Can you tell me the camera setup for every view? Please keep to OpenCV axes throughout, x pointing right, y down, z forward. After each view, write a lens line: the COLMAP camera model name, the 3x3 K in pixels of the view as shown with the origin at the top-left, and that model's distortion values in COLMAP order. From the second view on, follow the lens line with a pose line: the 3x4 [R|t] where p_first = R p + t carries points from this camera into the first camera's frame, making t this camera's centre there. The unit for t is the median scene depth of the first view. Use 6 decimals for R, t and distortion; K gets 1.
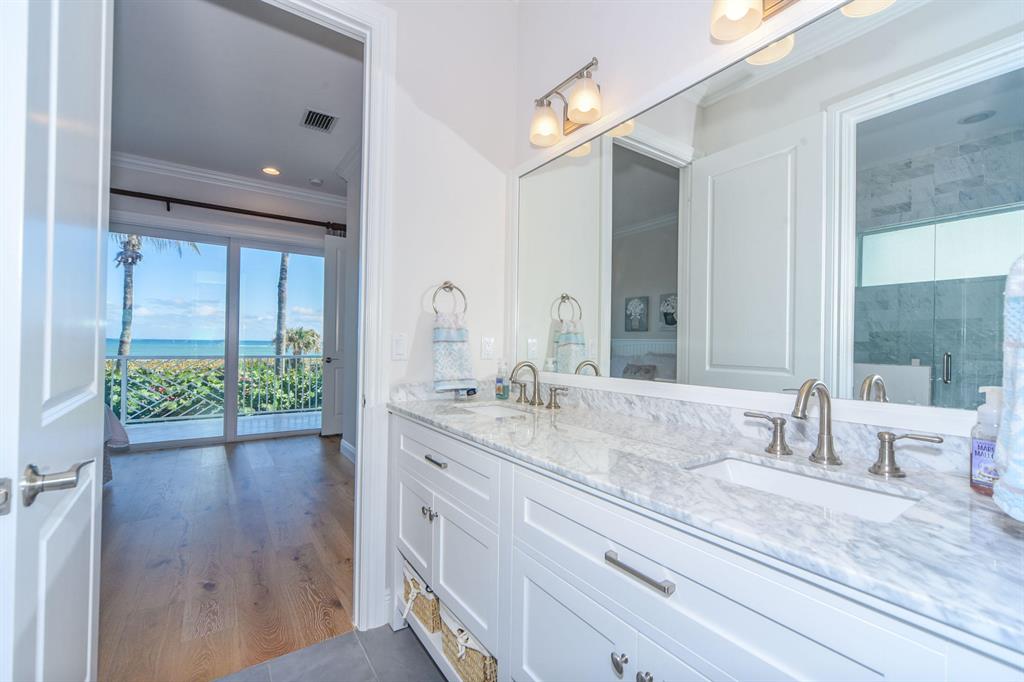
lens RADIAL K [[430.9, 0, 512.0], [0, 430.9, 341.0], [0, 0, 1]] dist [0.000130, 0.000116]
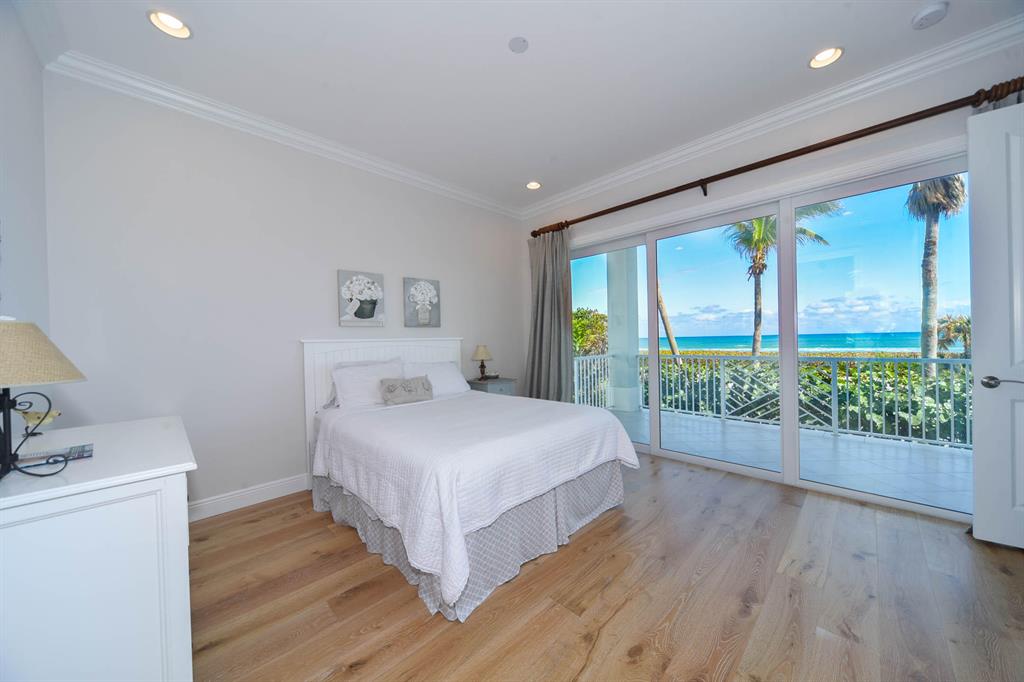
lens RADIAL K [[352.9, 0, 532.6], [0, 352.9, 340.7], [0, 0, 1]] dist [-0.002036, -0.000197]
pose [[0.204555, -0.018561, -0.978679, -0.064082], [0.032526, 0.999397, -0.012156, -0.004413], [0.978315, -0.029346, 0.205035, 0.181698]]
